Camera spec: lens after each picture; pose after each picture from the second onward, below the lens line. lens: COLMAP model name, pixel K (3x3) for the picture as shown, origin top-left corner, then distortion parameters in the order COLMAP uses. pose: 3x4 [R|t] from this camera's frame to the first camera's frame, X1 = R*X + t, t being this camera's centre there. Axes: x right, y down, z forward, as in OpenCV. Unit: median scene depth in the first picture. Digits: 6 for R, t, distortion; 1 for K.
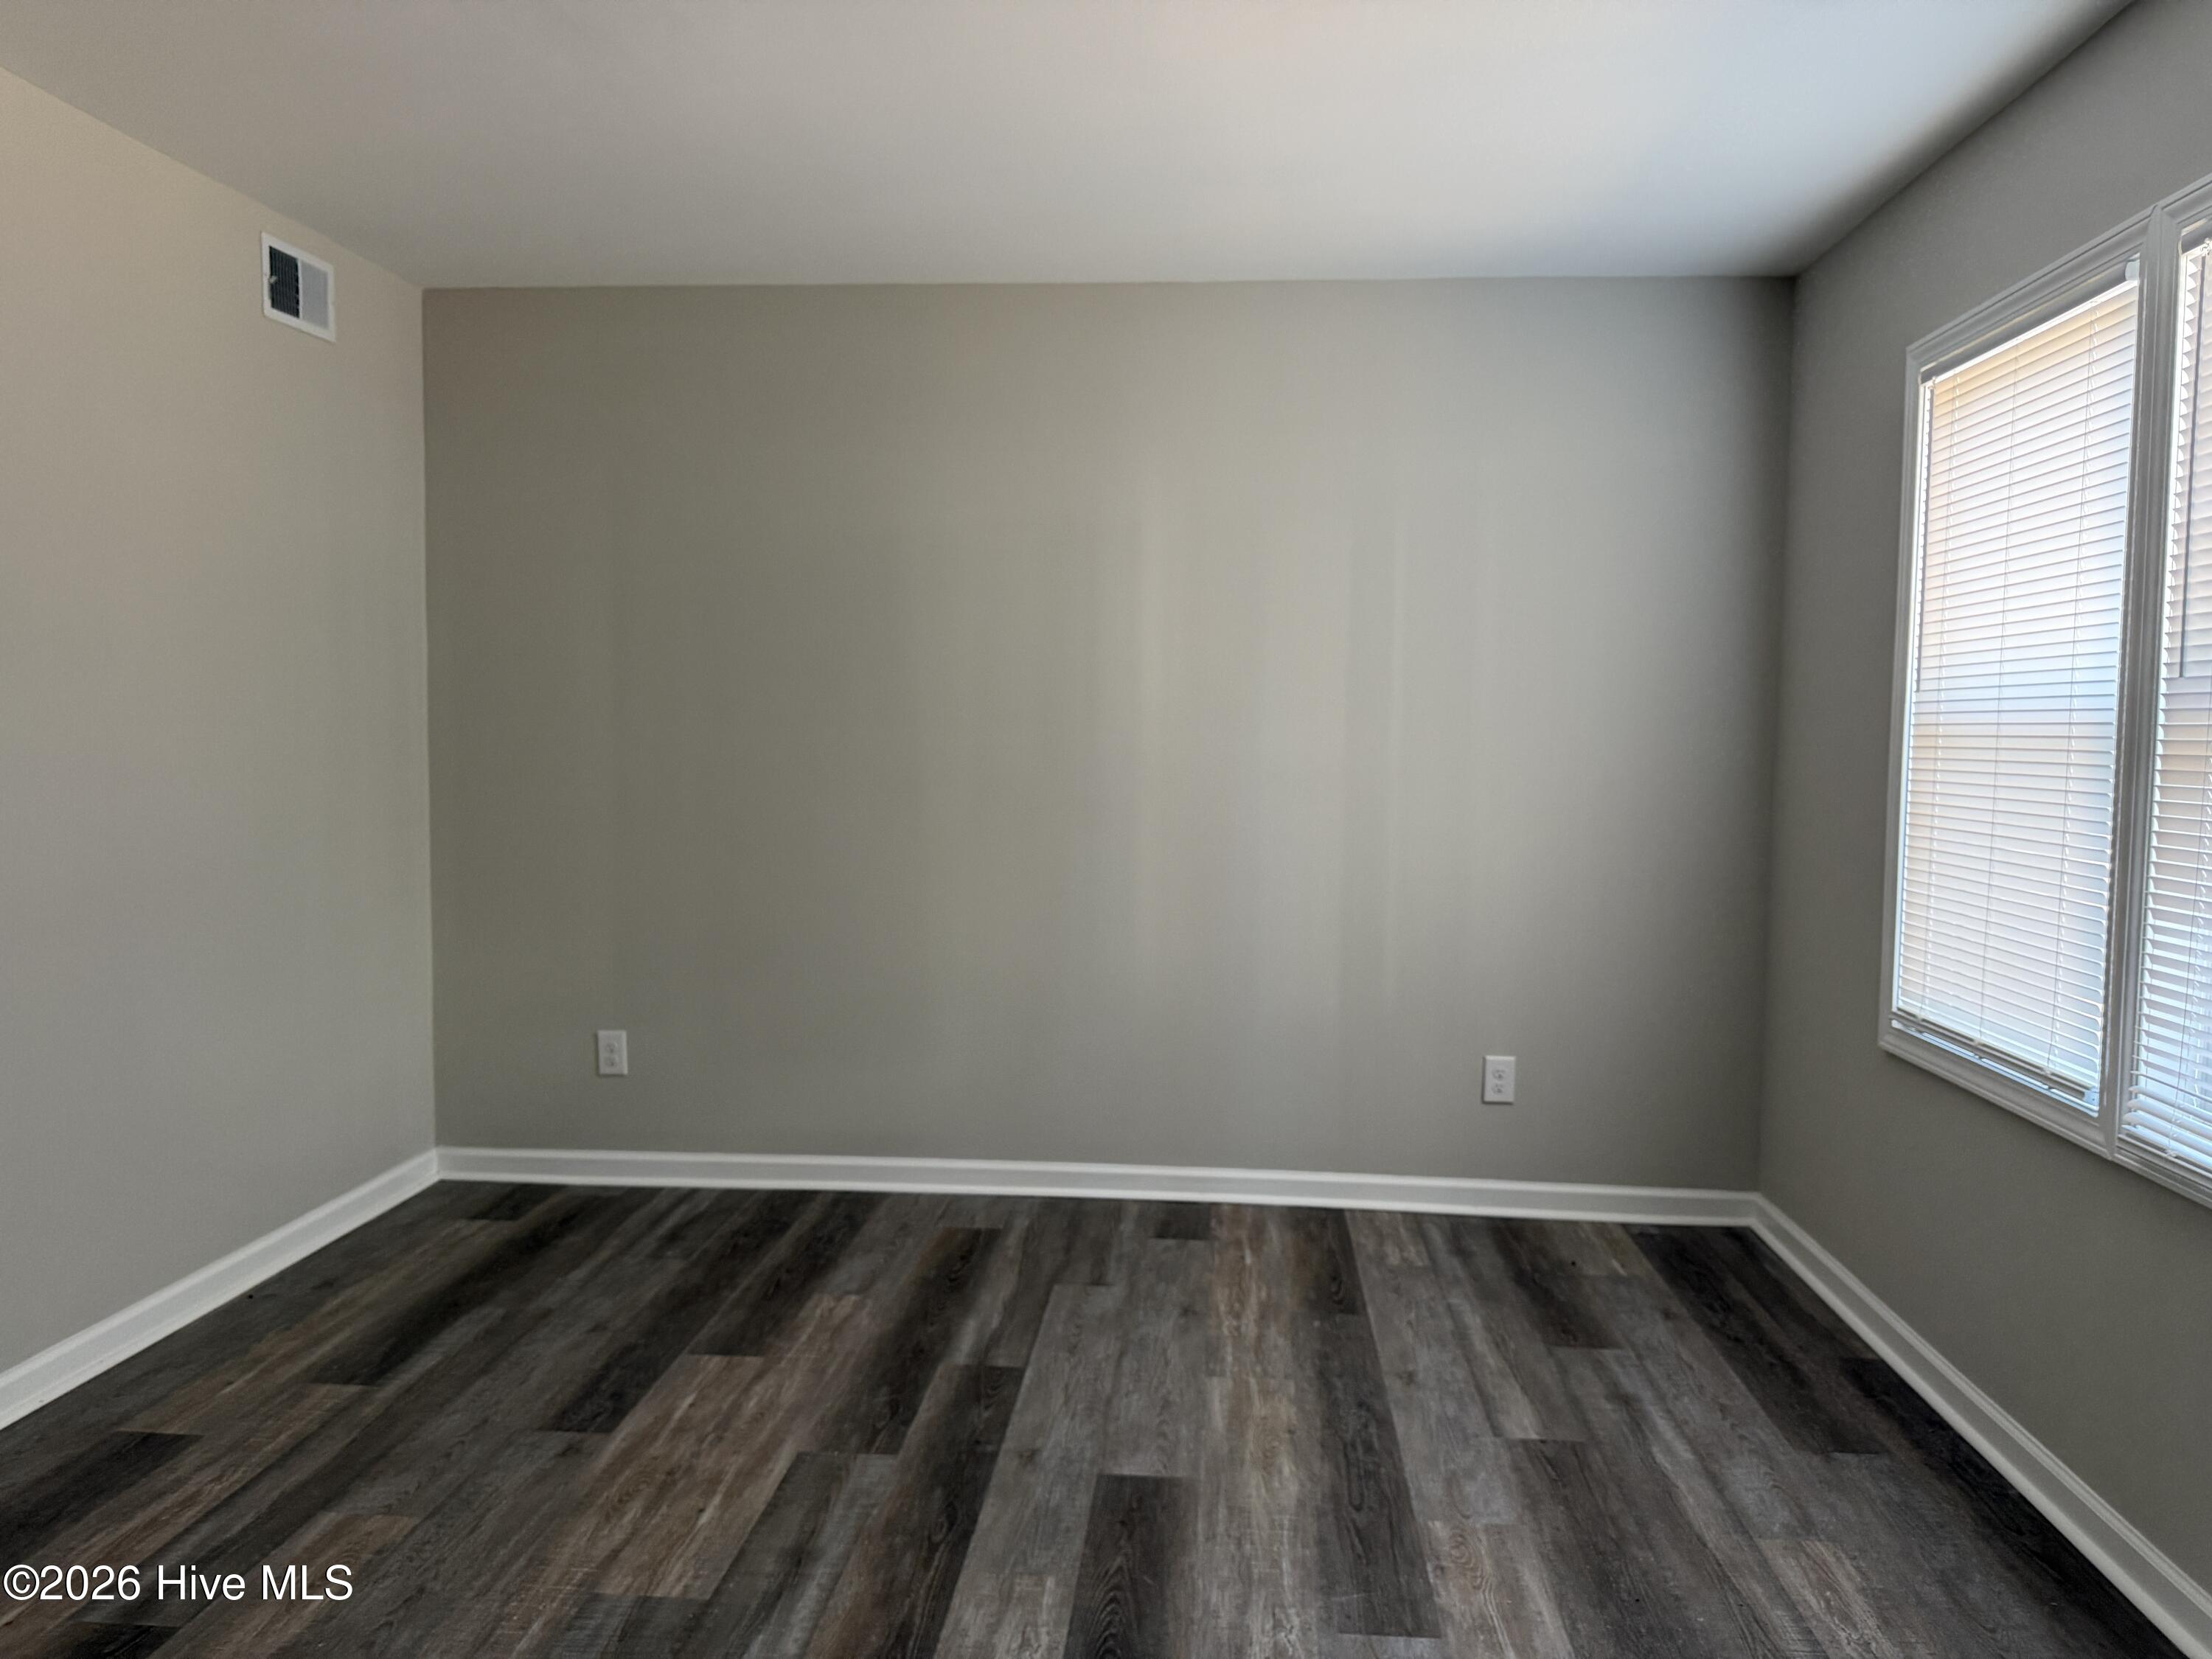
lens RADIAL K [[1584.7, 0, 1111.7], [0, 1584.7, 822.5], [0, 0, 1]] dist [0.208910, -0.384304]
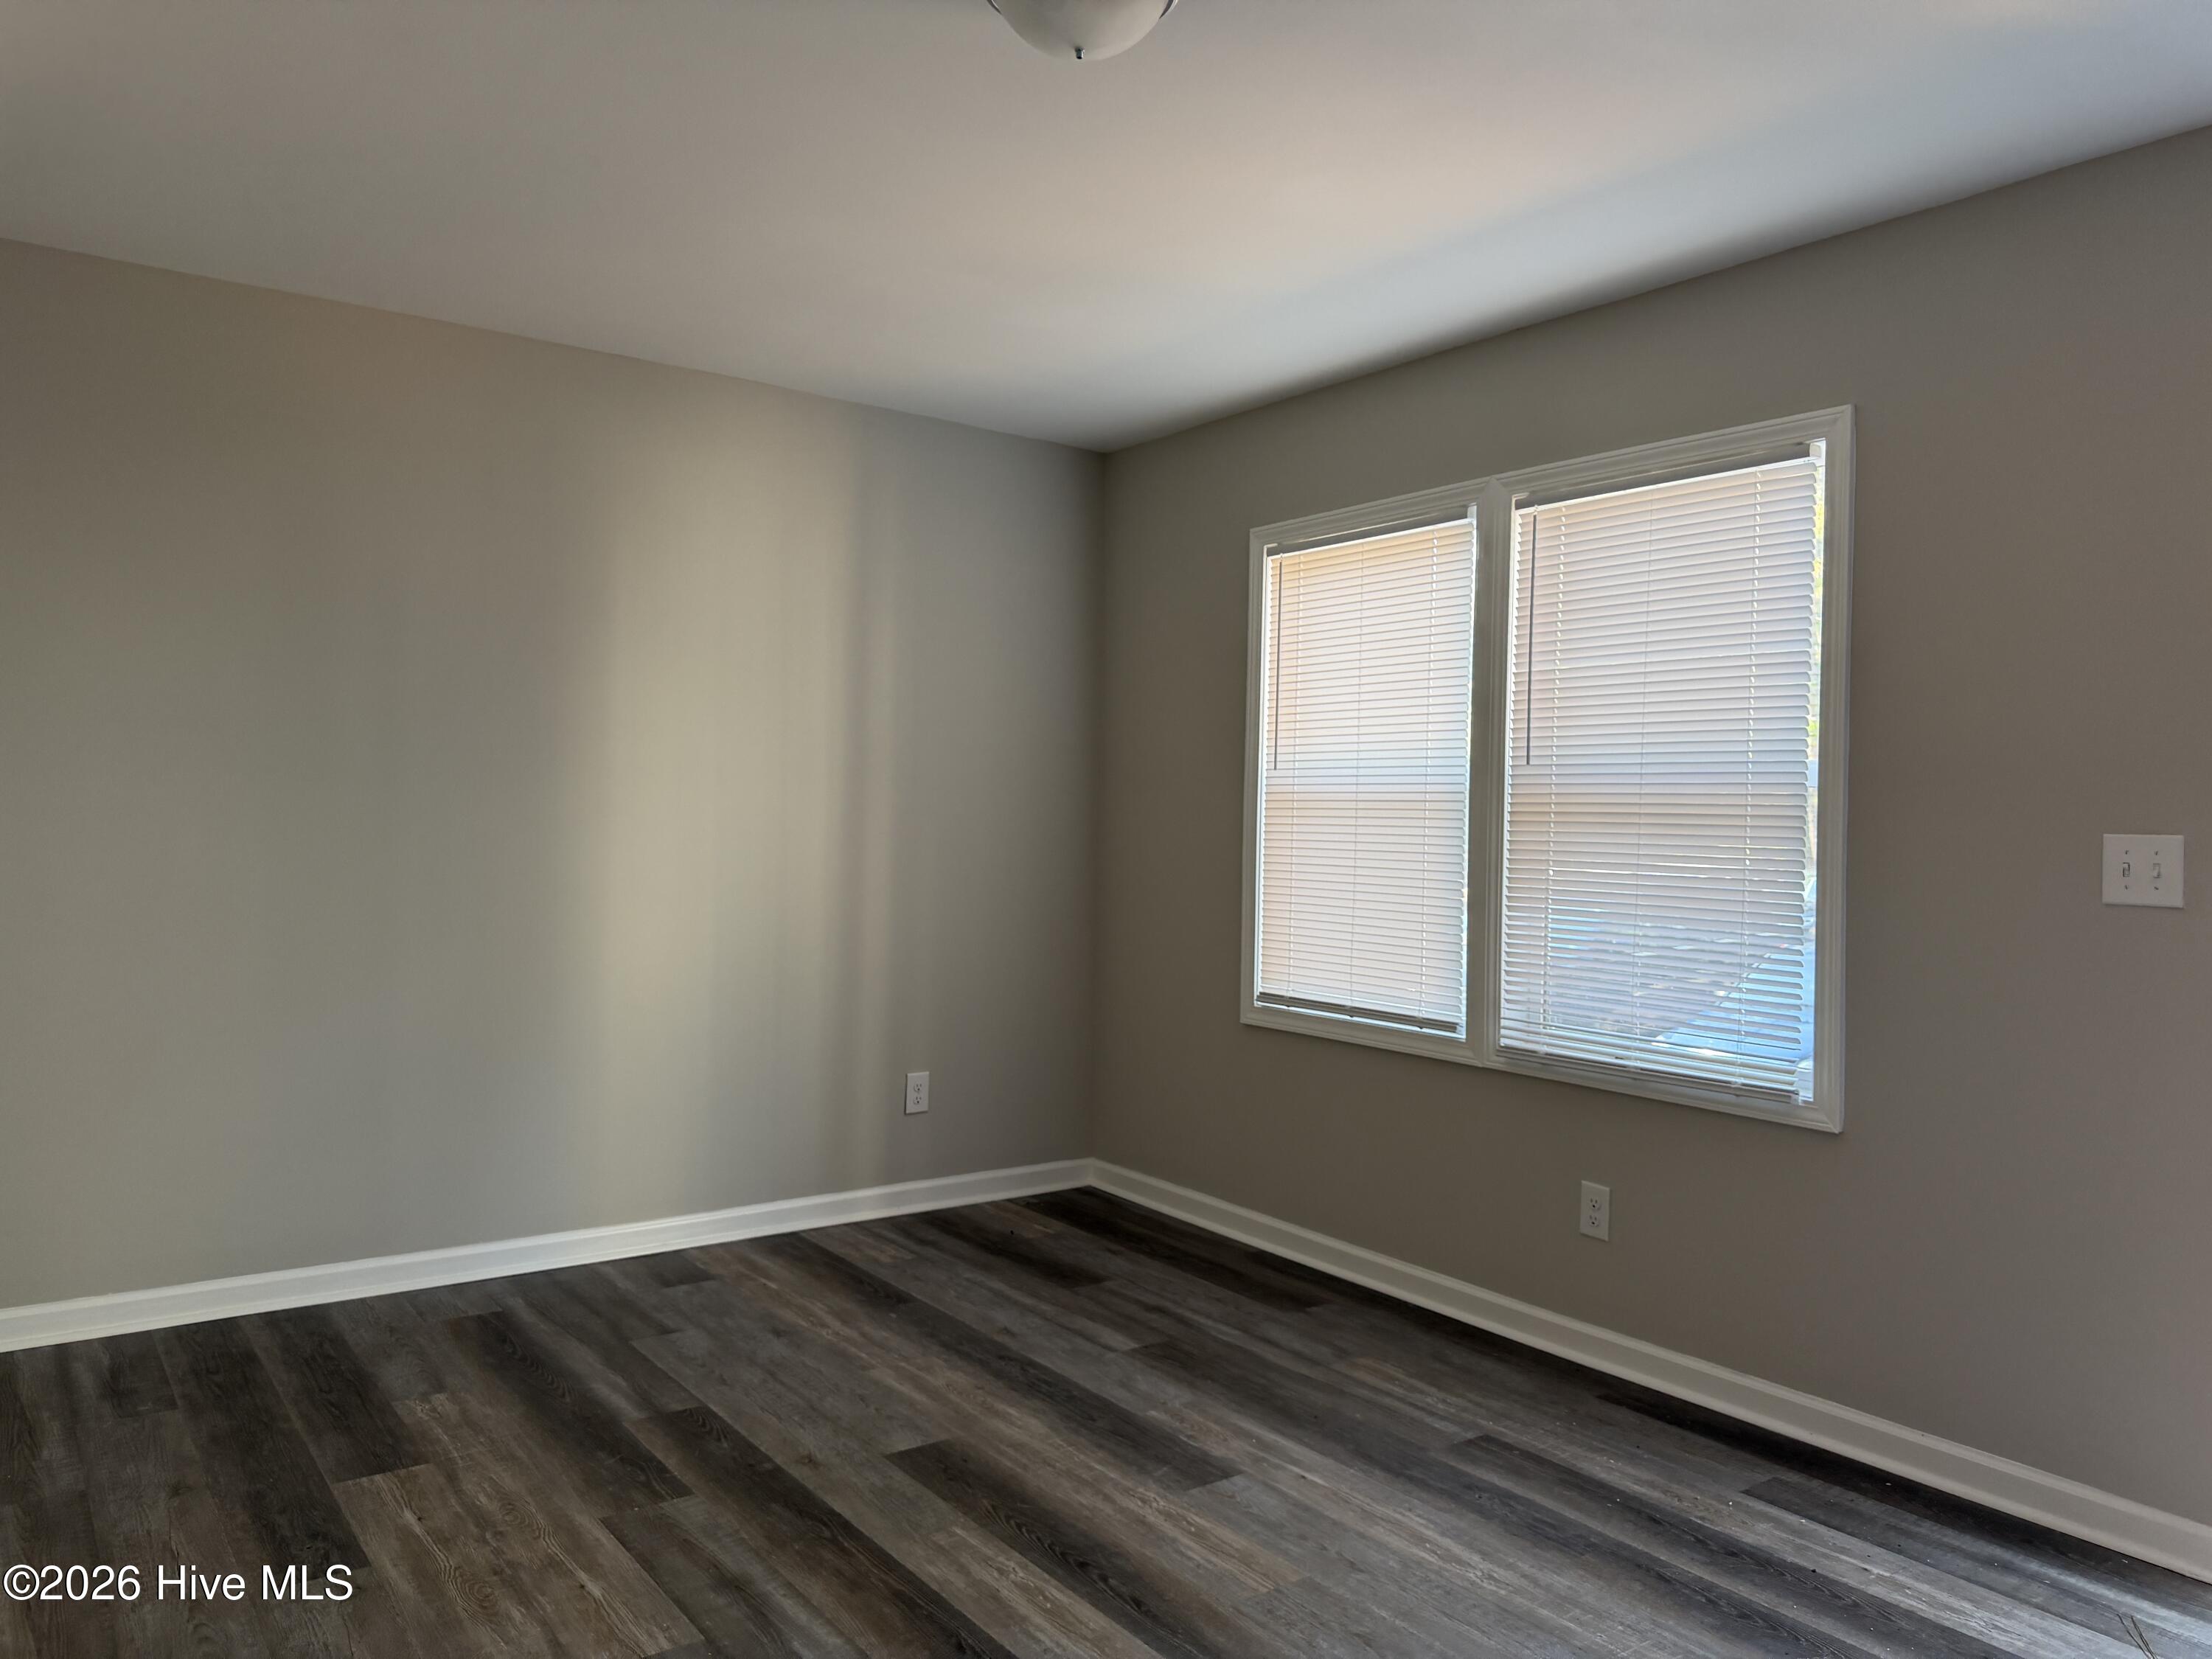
lens RADIAL K [[1578.9, 0, 1105.2], [0, 1578.9, 799.6], [0, 0, 1]] dist [0.005503, 0.000163]
pose [[0.759054, 0.008157, 0.650977, -0.516567], [0.030979, 0.998336, -0.048632, 0.009290], [-0.650290, 0.057080, 0.757538, 0.049106]]
